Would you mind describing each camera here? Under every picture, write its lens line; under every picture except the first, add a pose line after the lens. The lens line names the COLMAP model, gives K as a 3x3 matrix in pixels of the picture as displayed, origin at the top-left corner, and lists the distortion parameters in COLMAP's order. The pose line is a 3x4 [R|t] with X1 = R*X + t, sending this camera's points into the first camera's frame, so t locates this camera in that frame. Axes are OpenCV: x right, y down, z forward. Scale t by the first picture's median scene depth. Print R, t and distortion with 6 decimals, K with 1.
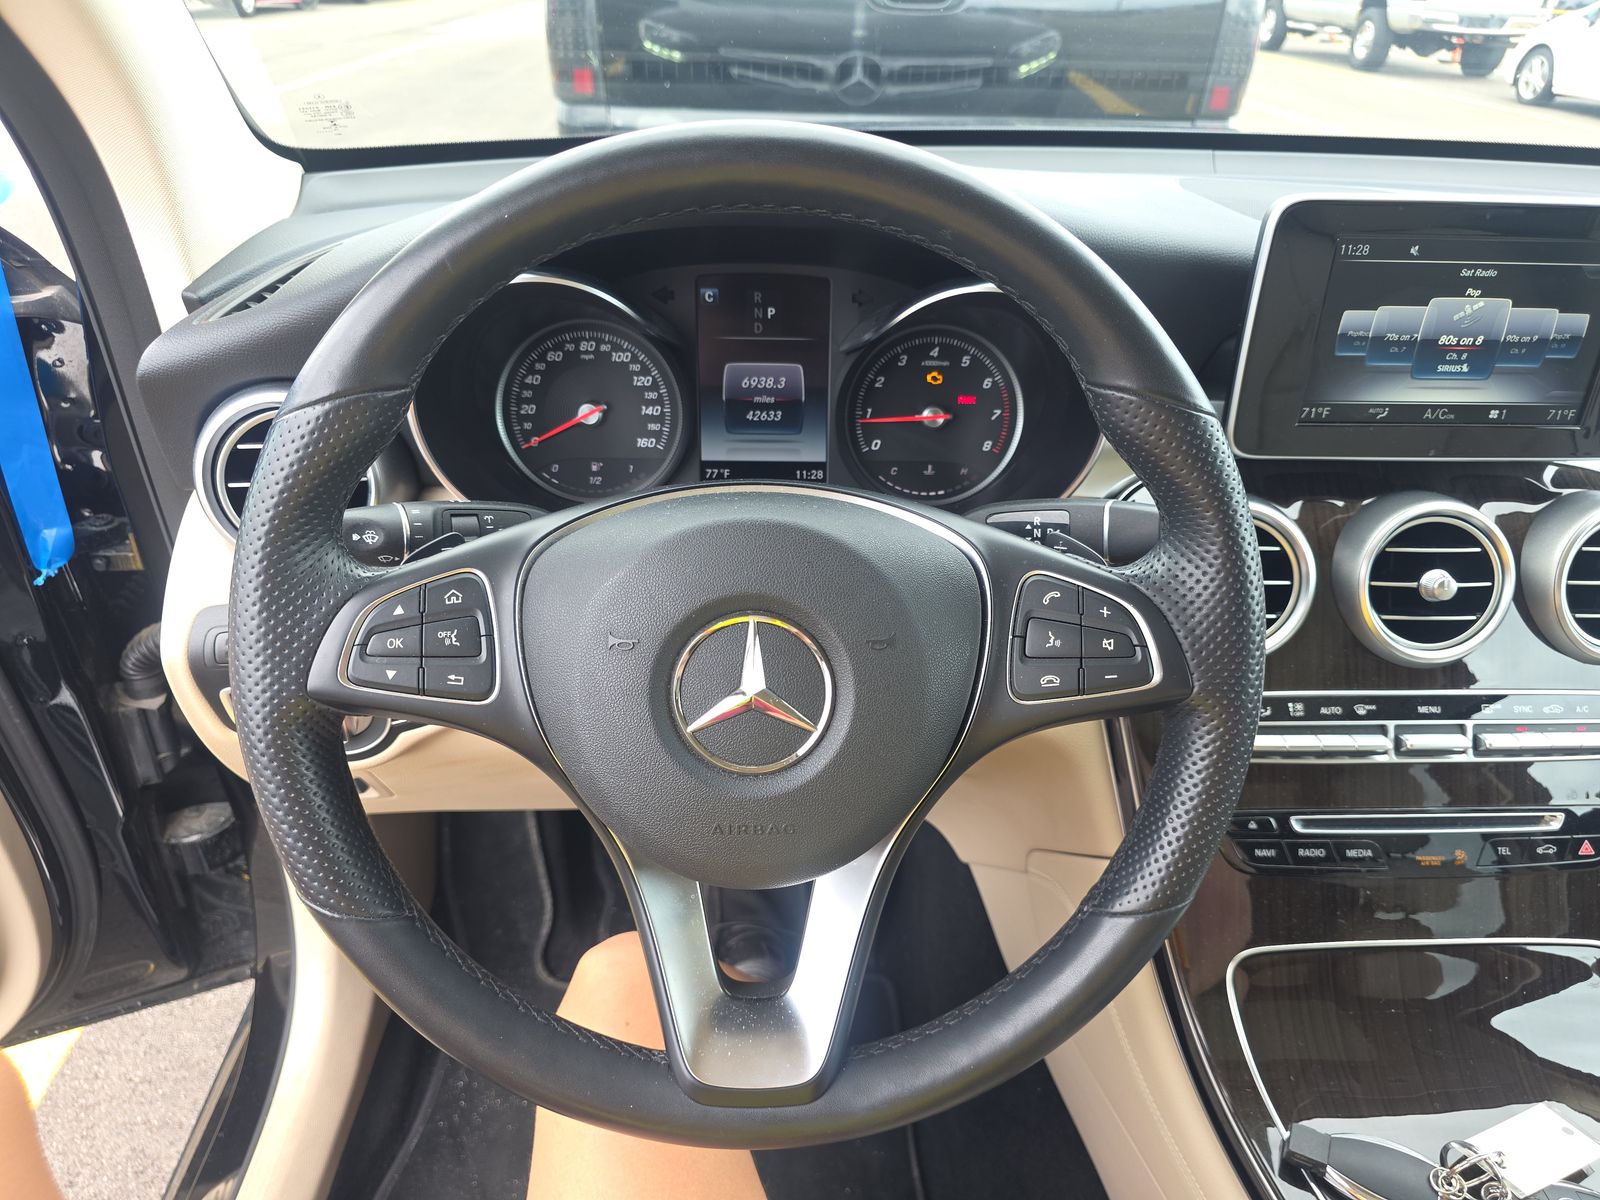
lens RADIAL K [[1065.1, 0, 811.4], [0, 1065.1, 620.8], [0, 0, 1]] dist [0.015082, -0.016279]
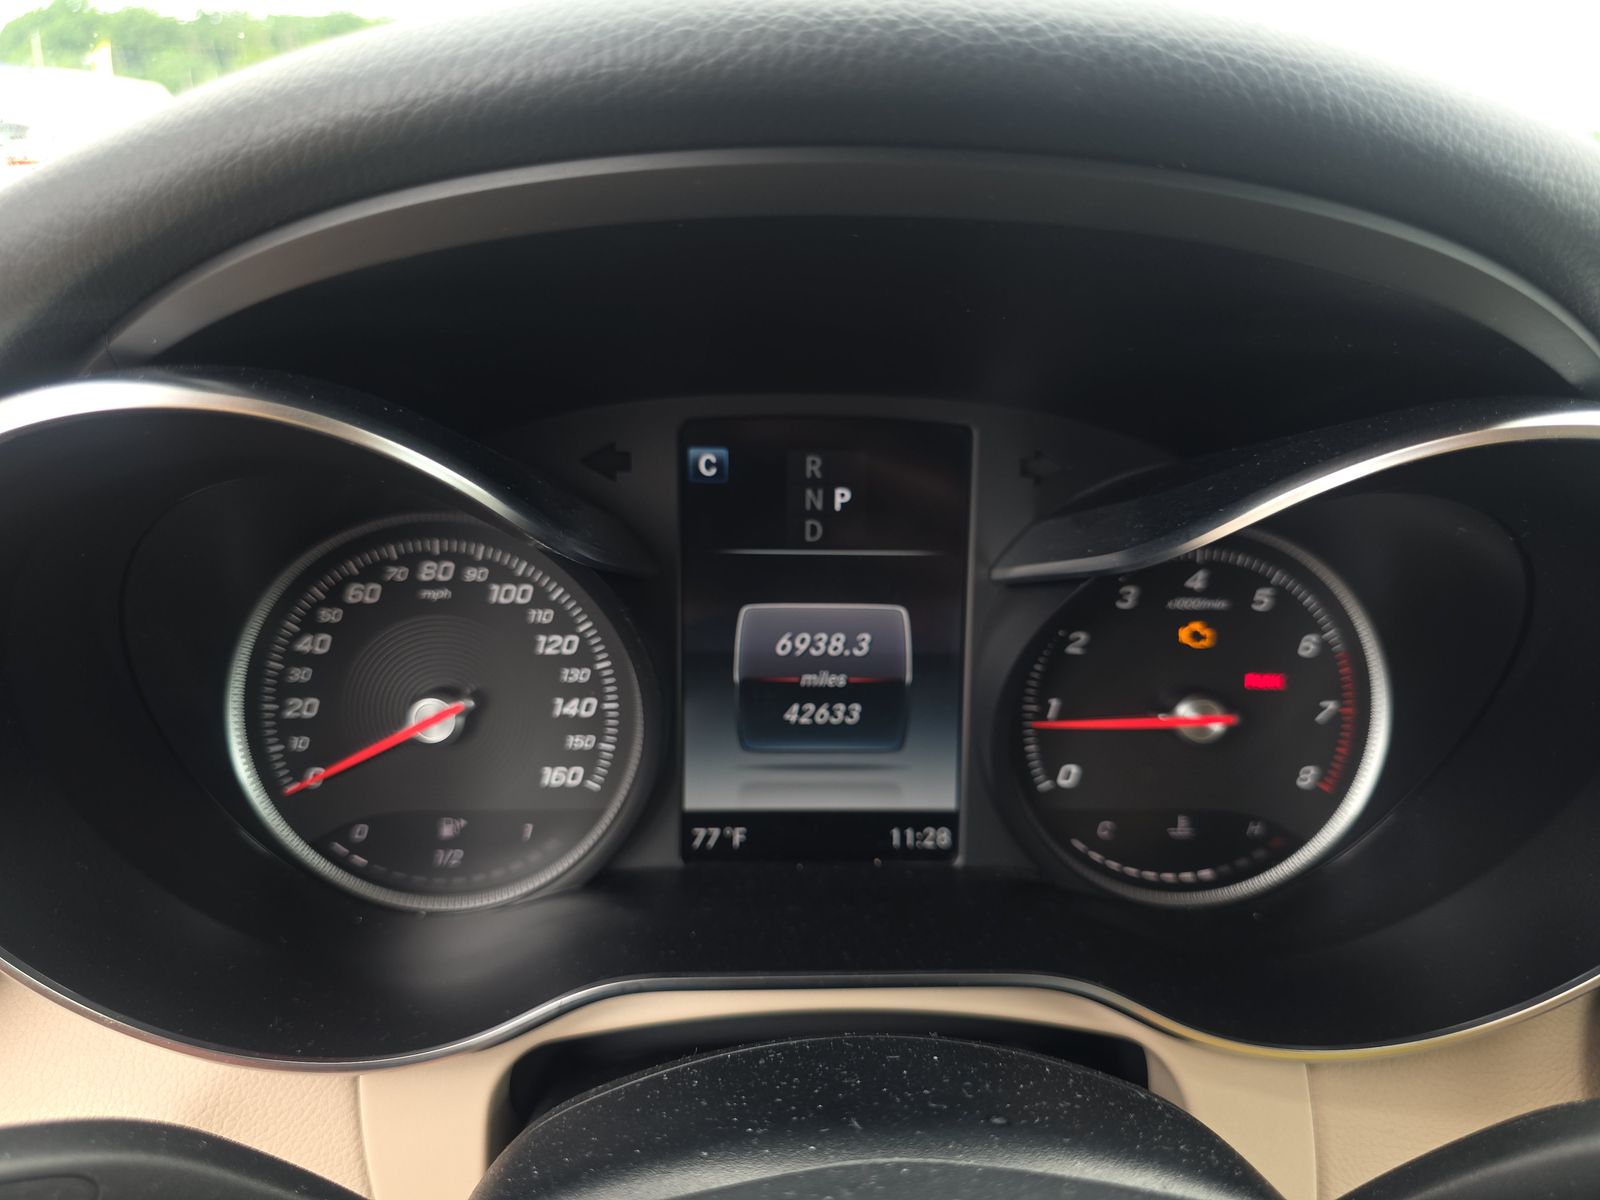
lens RADIAL K [[1065.1, 0, 800.8], [0, 1065.1, 592.4], [0, 0, 1]] dist [0.015082, -0.016279]
pose [[0.999963, -0.003345, 0.007890, -0.058821], [0.004686, 0.984276, -0.176575, -0.167164], [-0.007175, 0.176605, 0.984256, 0.552034]]
